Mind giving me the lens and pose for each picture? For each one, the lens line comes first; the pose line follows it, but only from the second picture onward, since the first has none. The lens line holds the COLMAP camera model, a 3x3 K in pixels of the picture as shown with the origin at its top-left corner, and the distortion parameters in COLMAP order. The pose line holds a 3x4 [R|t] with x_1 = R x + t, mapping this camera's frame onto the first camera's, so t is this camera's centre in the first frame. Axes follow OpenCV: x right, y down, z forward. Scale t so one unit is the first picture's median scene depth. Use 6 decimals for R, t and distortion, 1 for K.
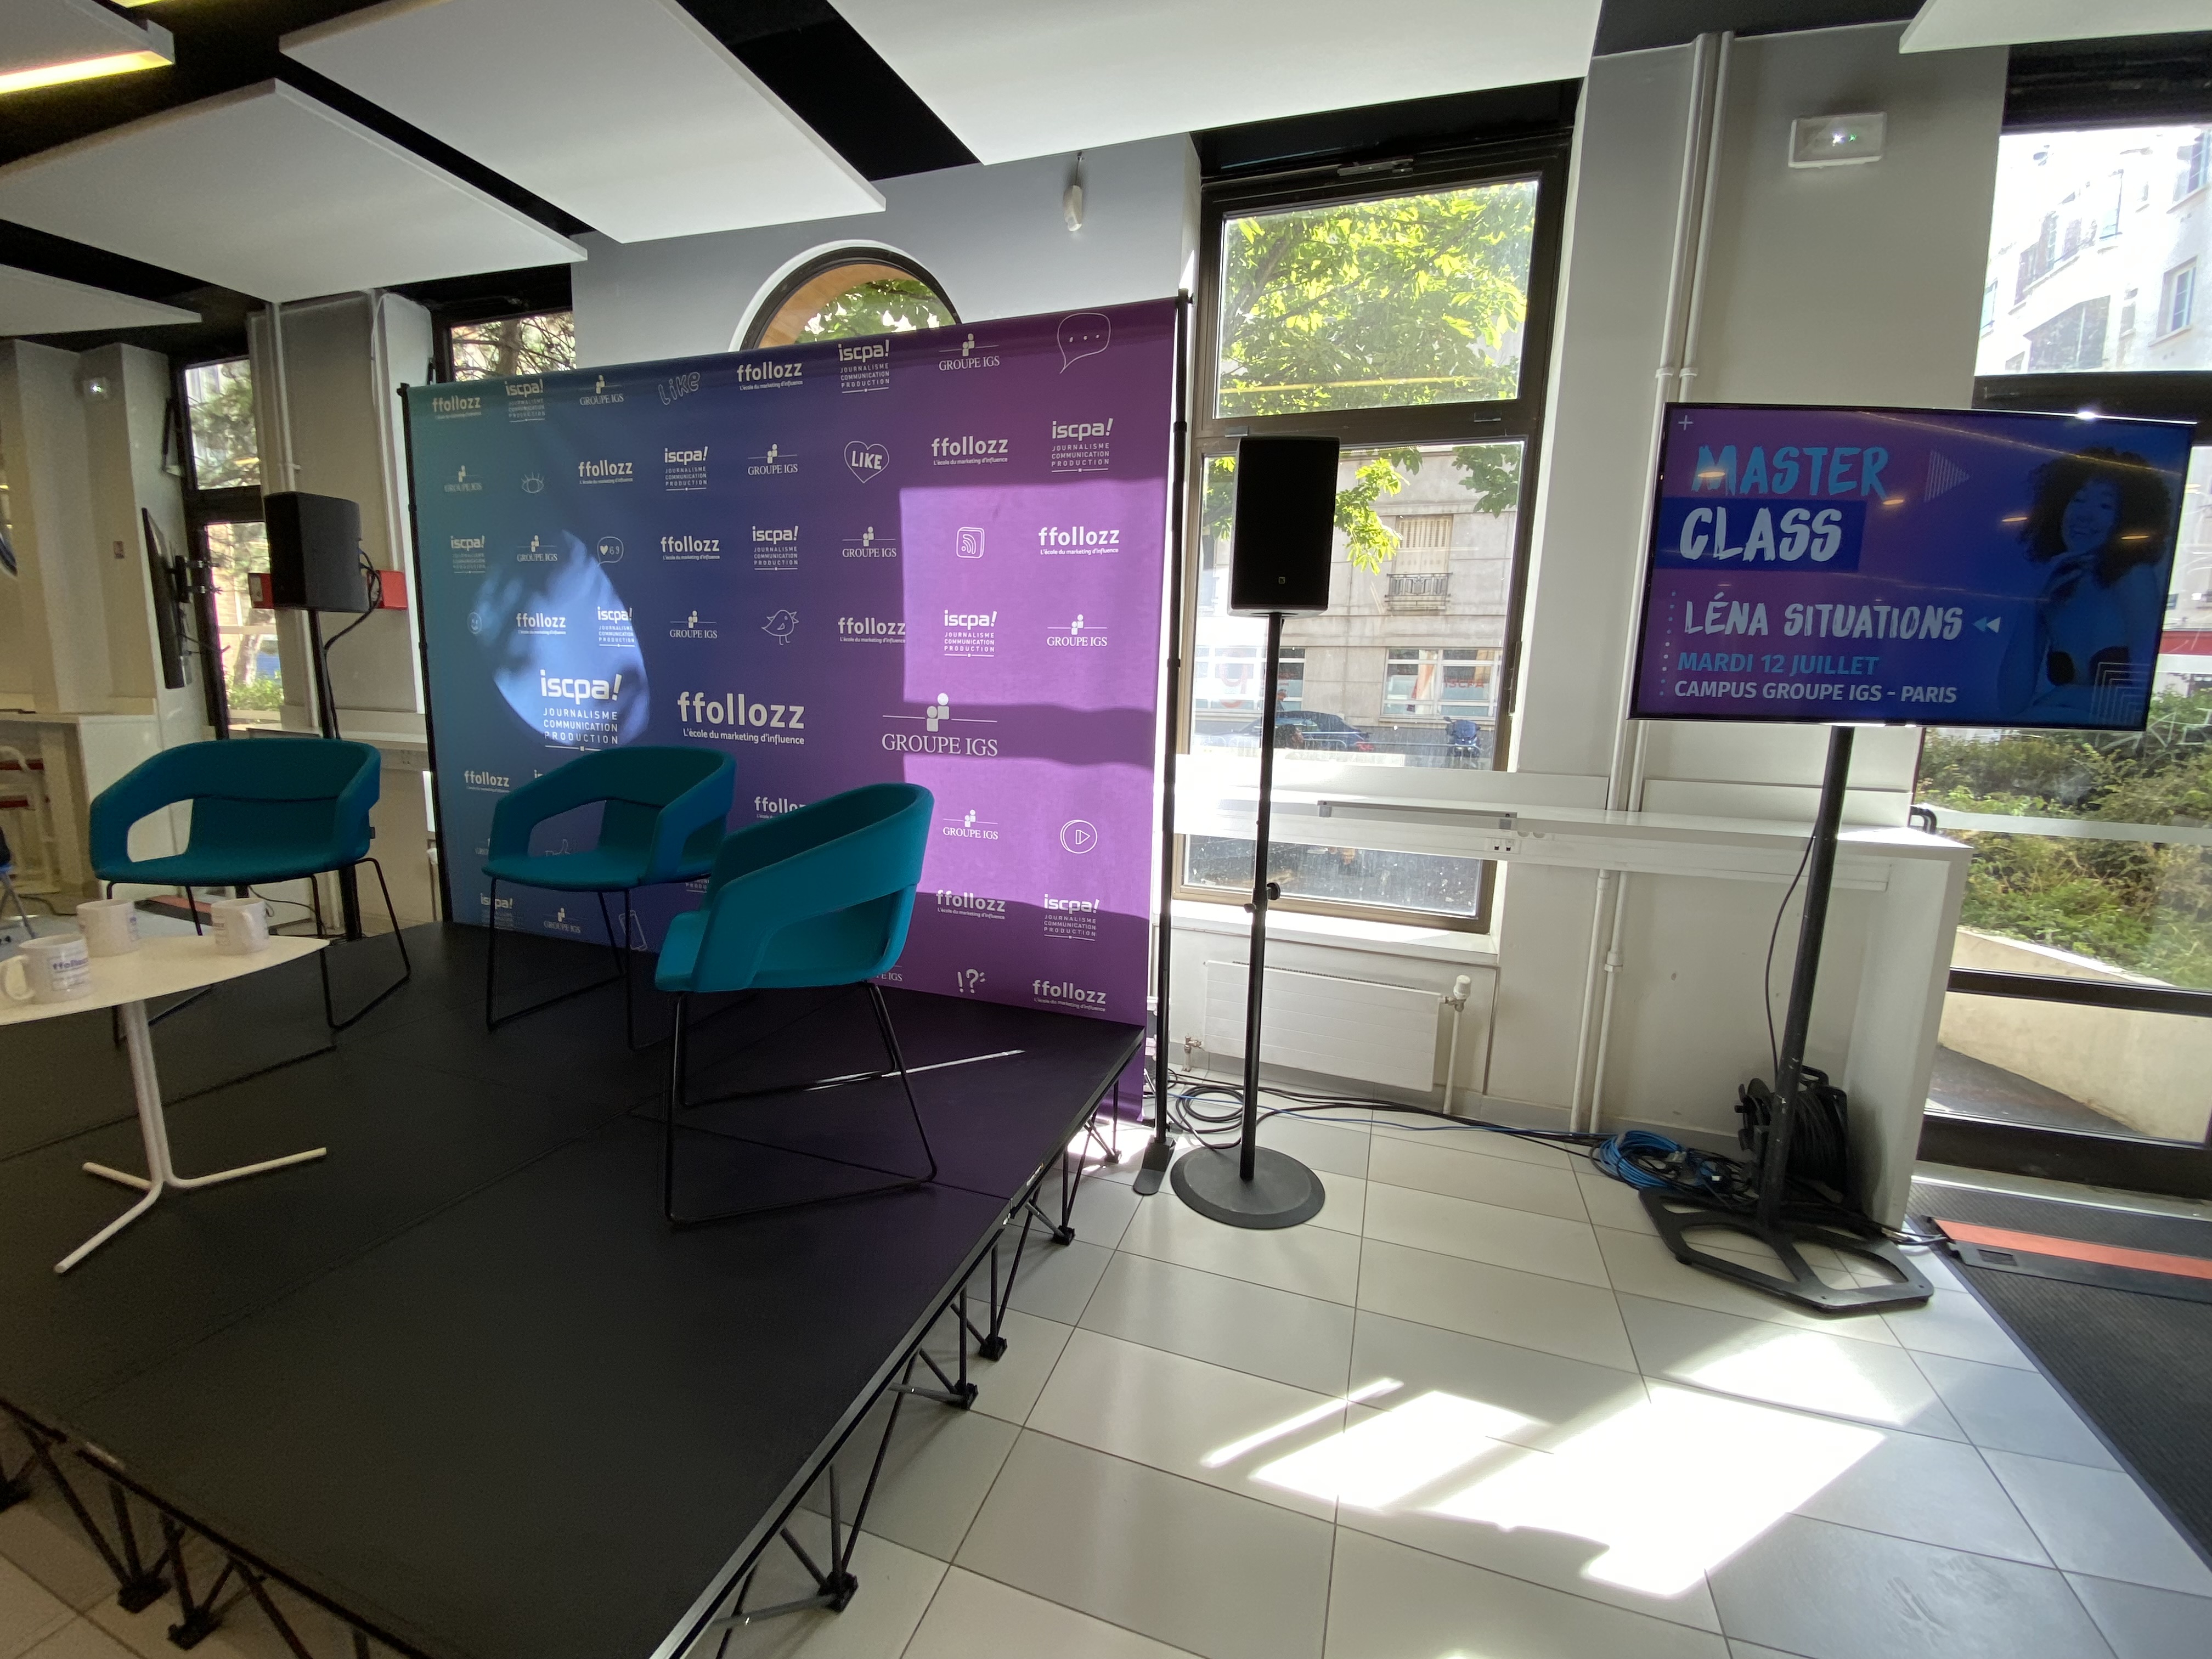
lens RADIAL K [[883.1, 0, 1106.0], [0, 883.1, 829.5], [0, 0, 1]] dist [0.001674, -0.000315]
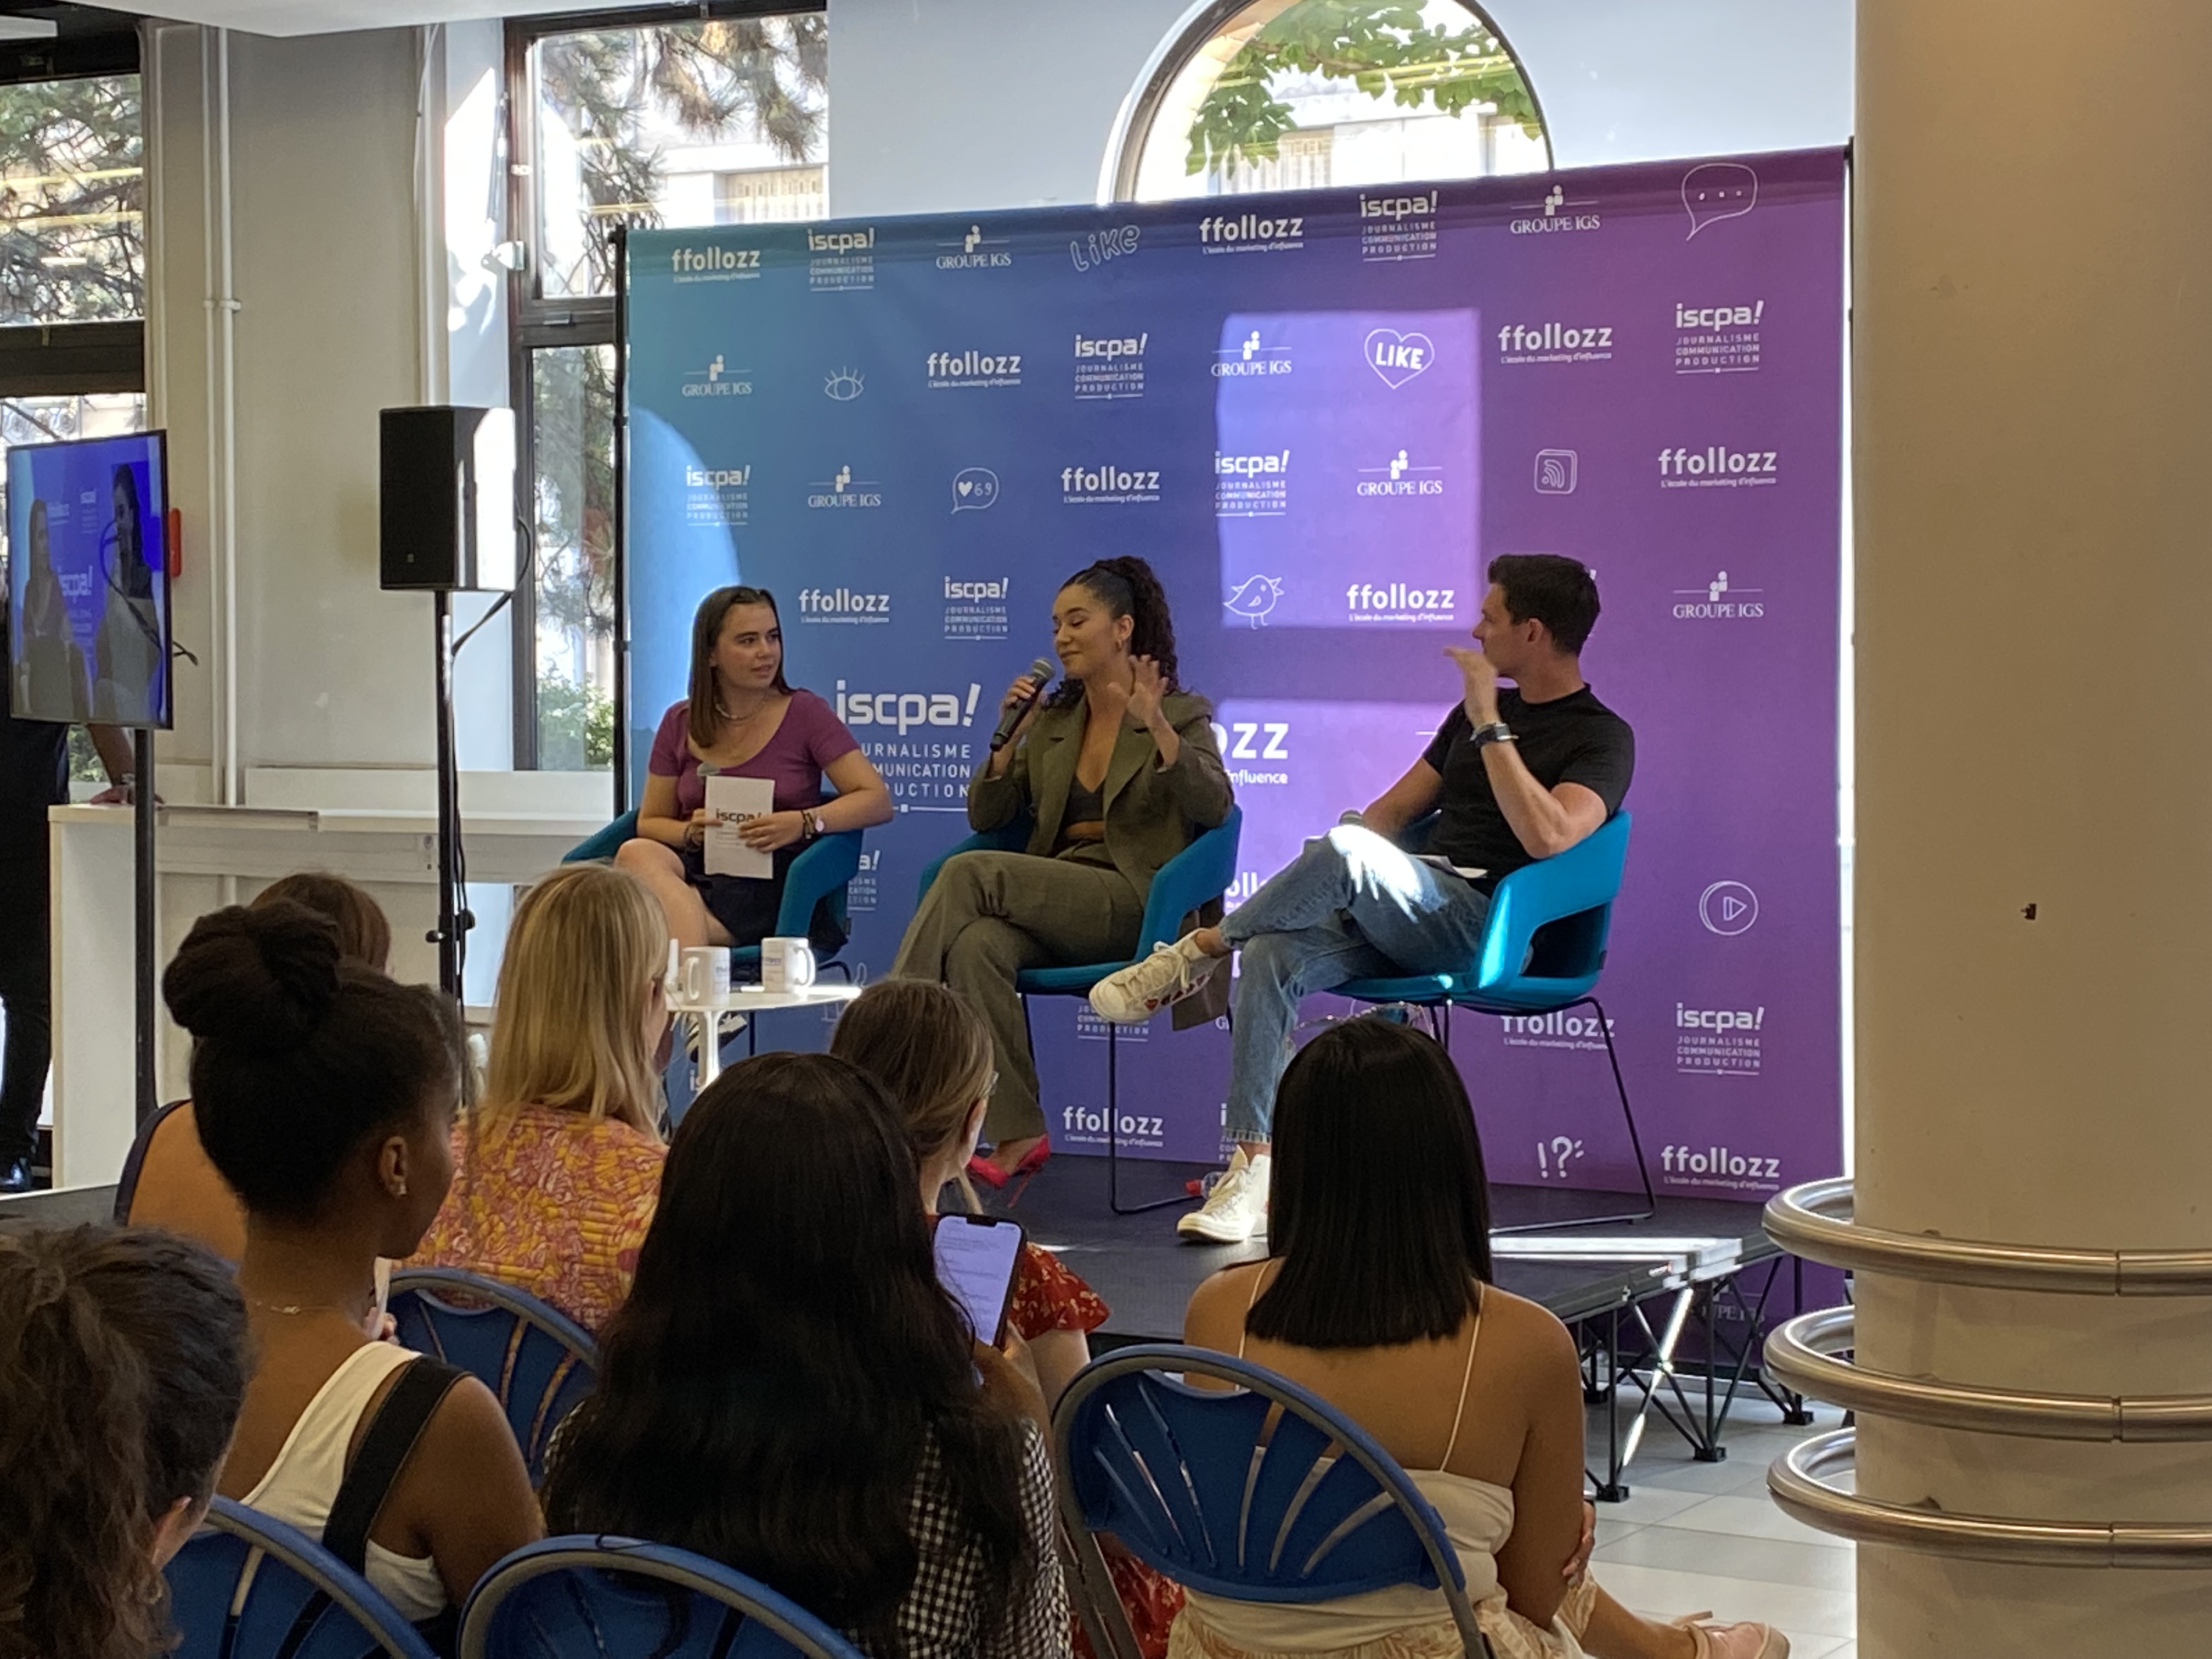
lens RADIAL K [[4387.4, 0, 1106.0], [0, 4387.4, 829.5], [0, 0, 1]] dist [0.281515, 0.002370]
pose [[0.976843, -0.026315, -0.212331, 0.273478], [-0.000258, 0.992262, -0.124162, 0.455786], [0.213955, 0.121342, 0.969278, -2.887125]]
